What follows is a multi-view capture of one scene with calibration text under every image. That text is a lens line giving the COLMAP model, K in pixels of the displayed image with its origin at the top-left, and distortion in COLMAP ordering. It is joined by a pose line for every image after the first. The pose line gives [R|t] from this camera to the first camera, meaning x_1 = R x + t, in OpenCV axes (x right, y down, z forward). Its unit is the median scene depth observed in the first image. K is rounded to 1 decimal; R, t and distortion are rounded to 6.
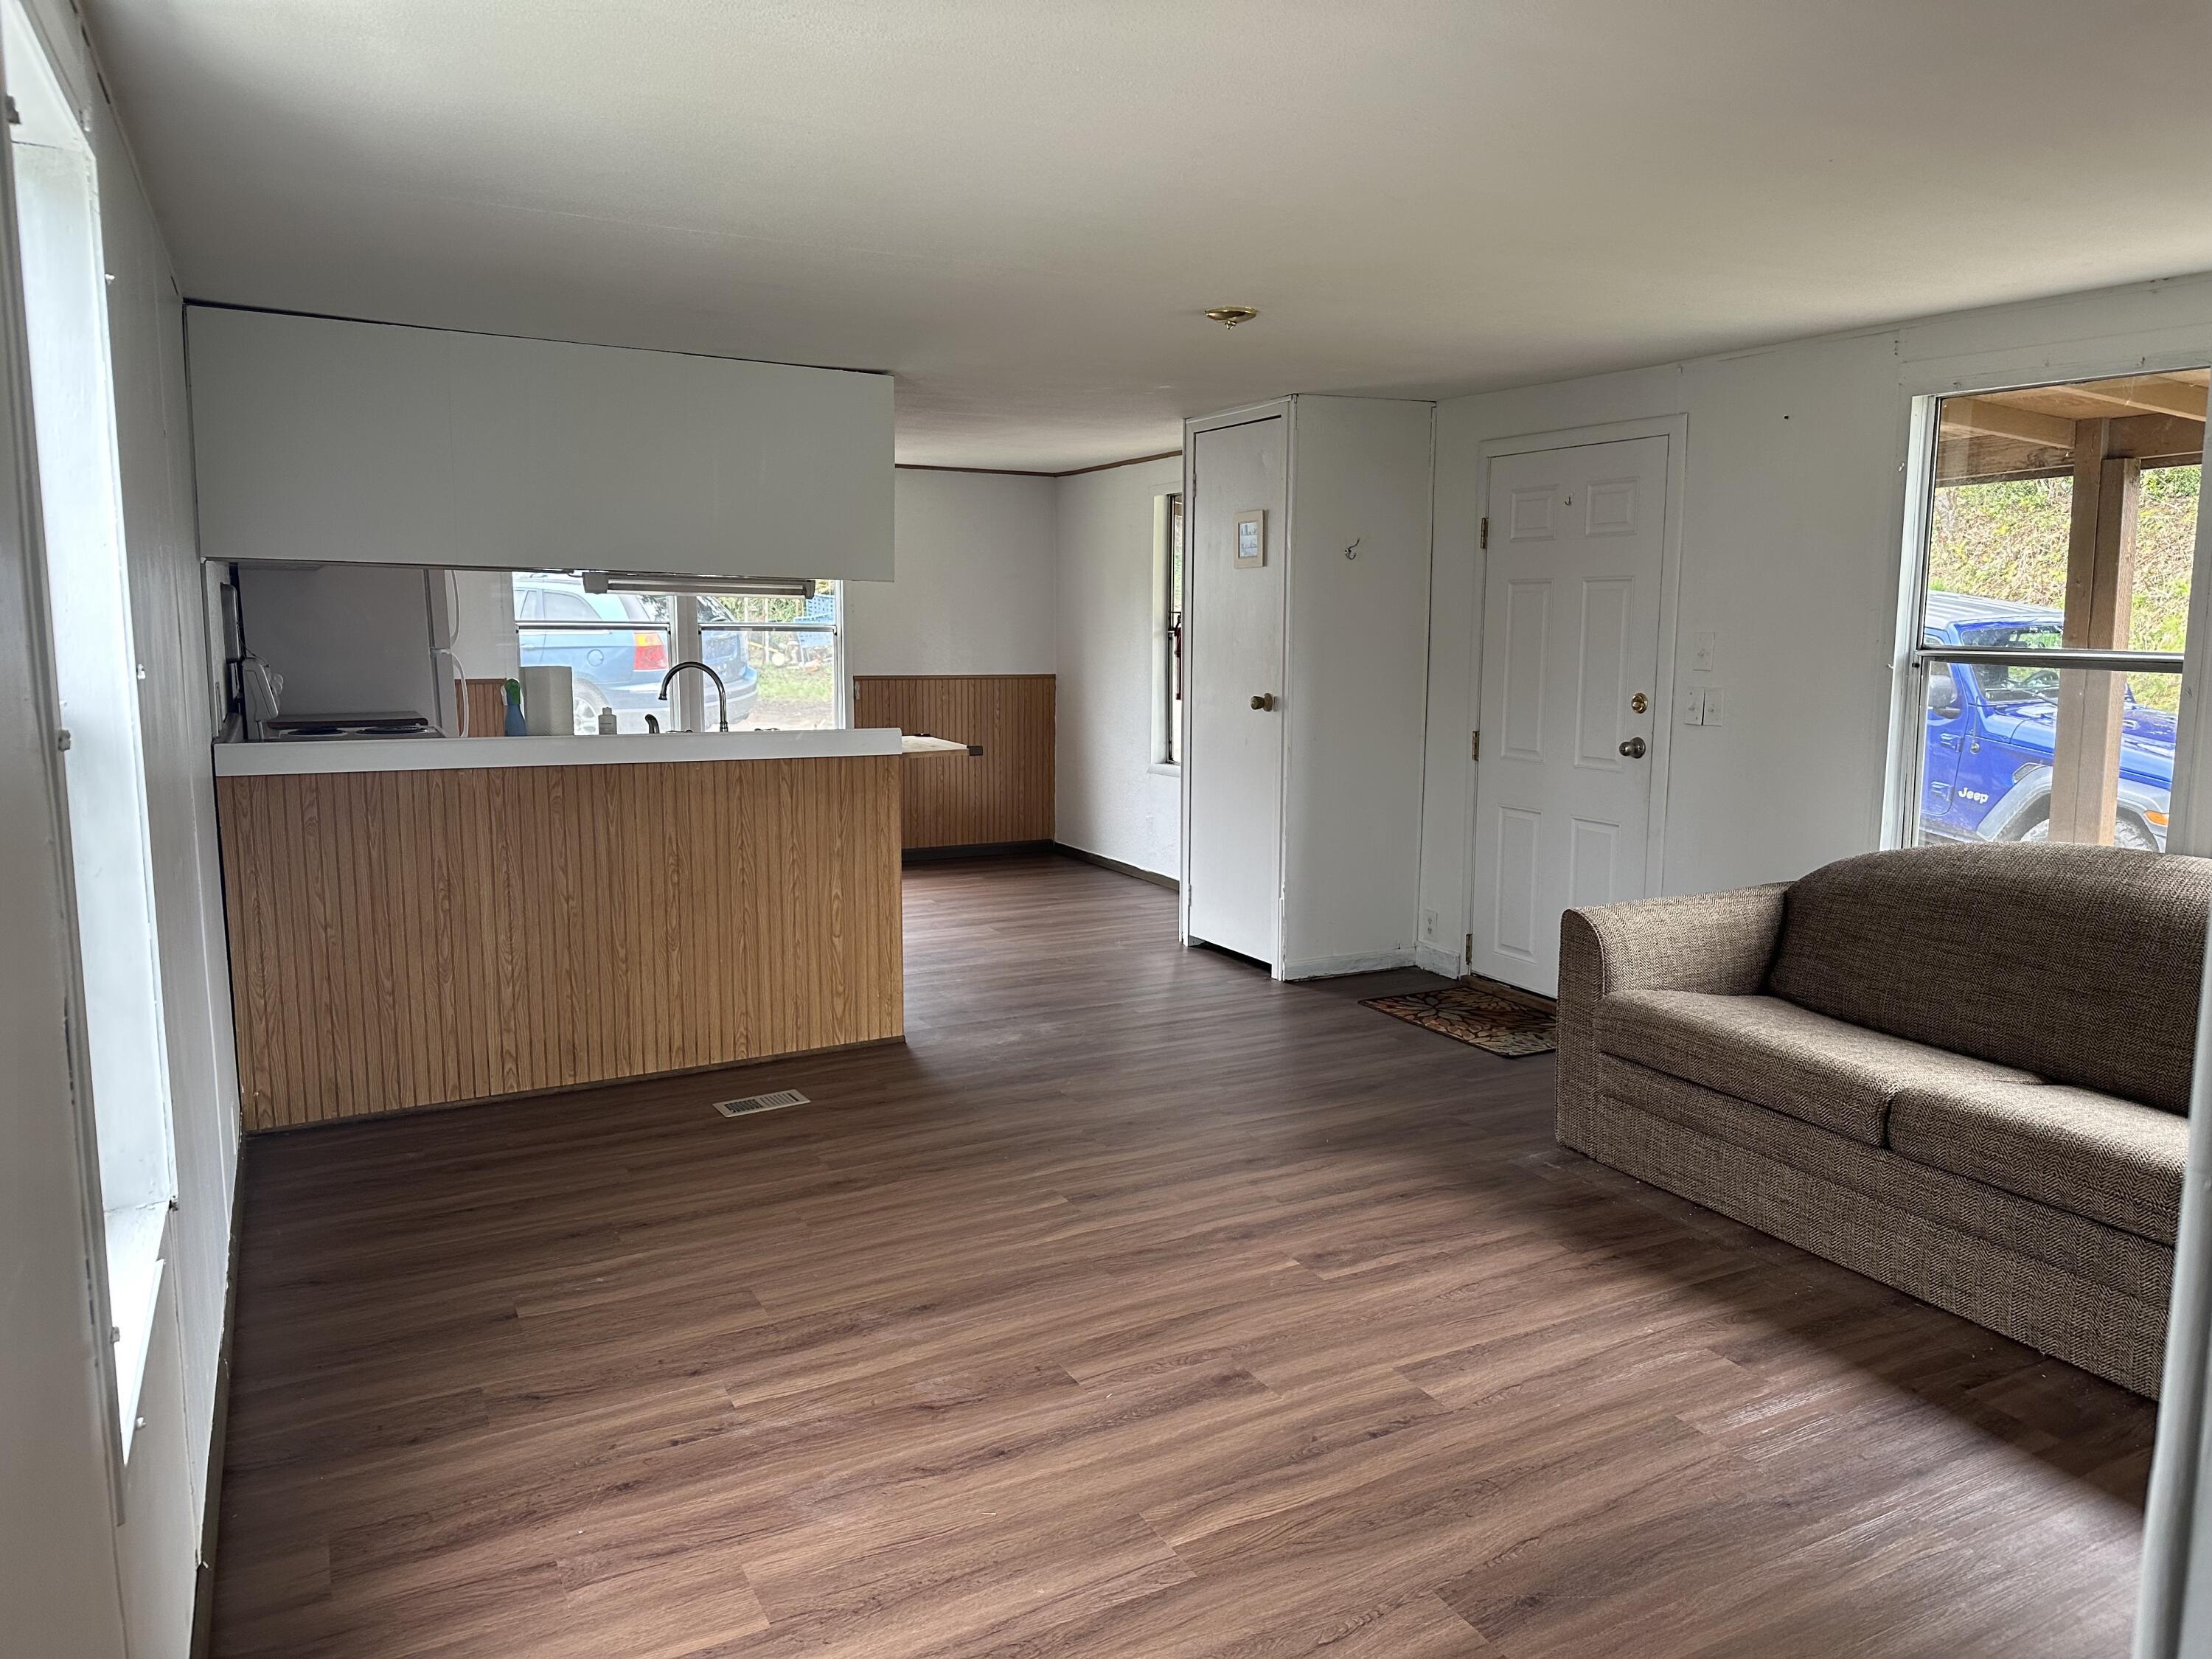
lens RADIAL K [[1532.8, 0, 1106.0], [0, 1532.8, 829.5], [0, 0, 1]] dist [0.086901, -0.133527]
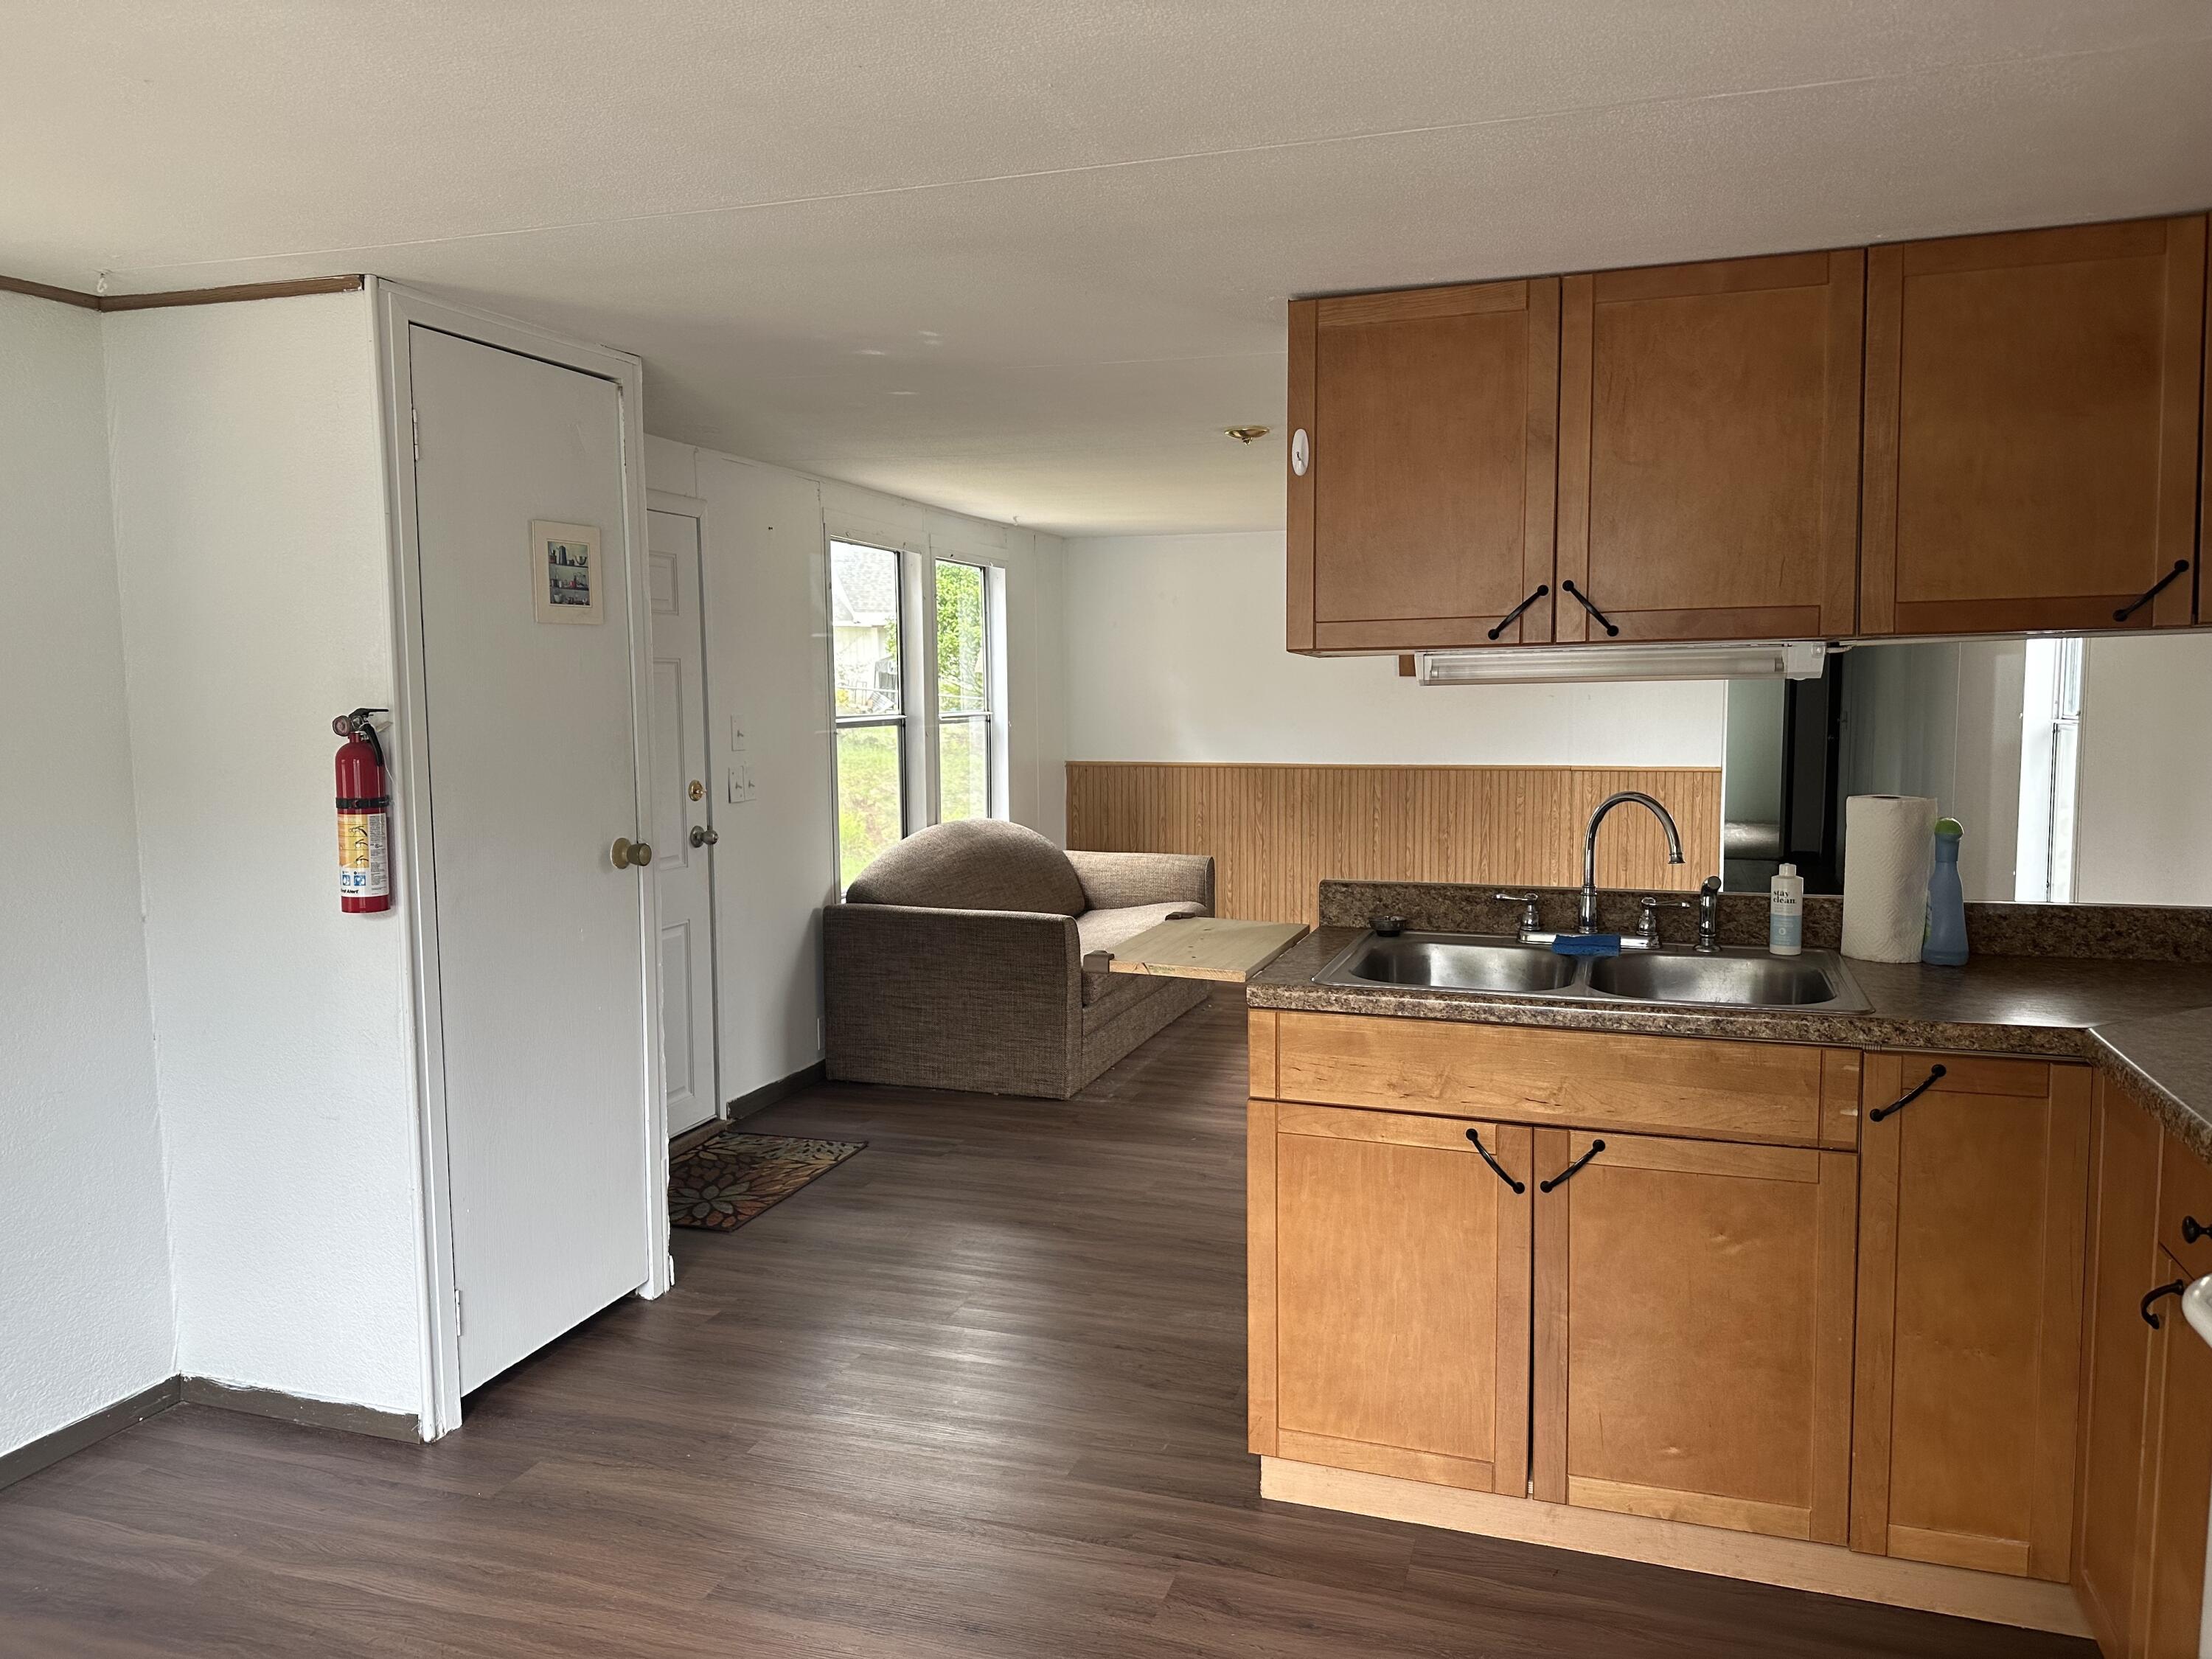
lens RADIAL K [[1532.8, 0, 1106.0], [0, 1532.8, 829.5], [0, 0, 1]] dist [0.086901, -0.133527]
pose [[-0.701475, -0.070887, 0.709160, -0.573228], [0.103184, 0.974456, 0.199471, -0.247177], [-0.705185, 0.213097, -0.676242, 1.630072]]
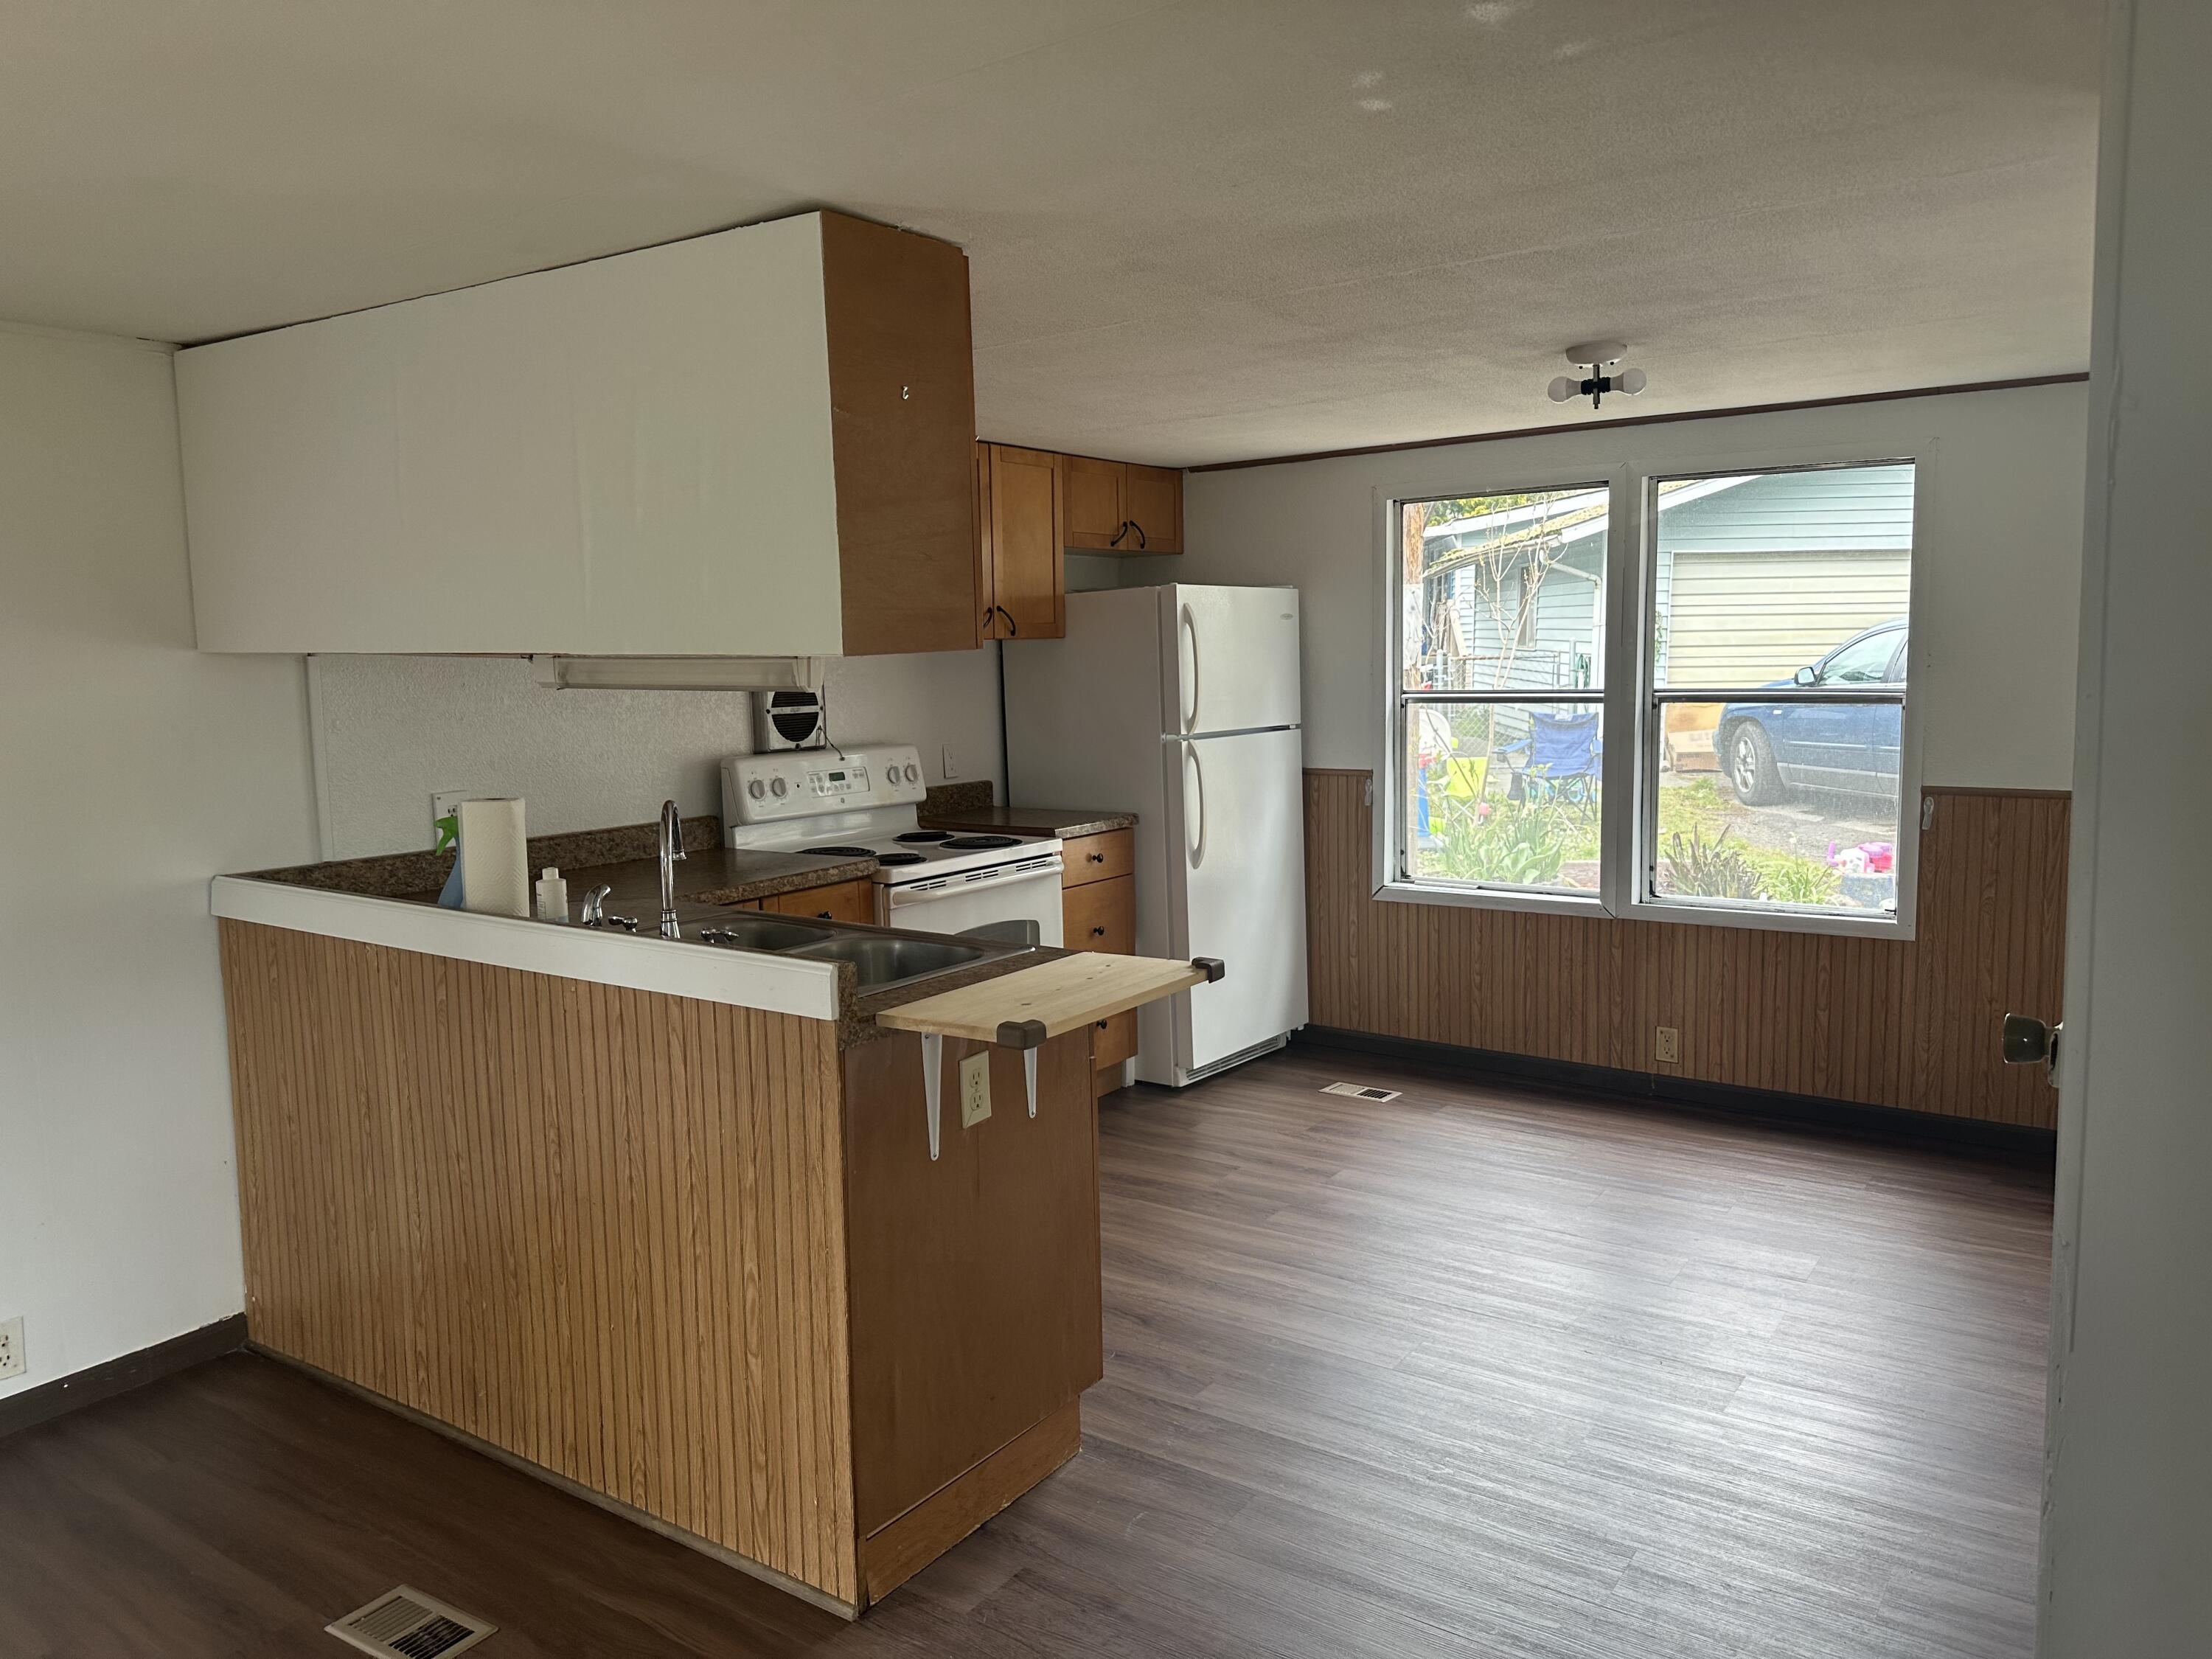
lens RADIAL K [[1532.8, 0, 1106.0], [0, 1532.8, 829.5], [0, 0, 1]] dist [0.086901, -0.133527]
pose [[0.462145, 0.083224, -0.882890, 0.328284], [-0.105729, 0.993656, 0.038321, -0.139670], [0.880479, 0.075637, 0.468013, 0.885473]]
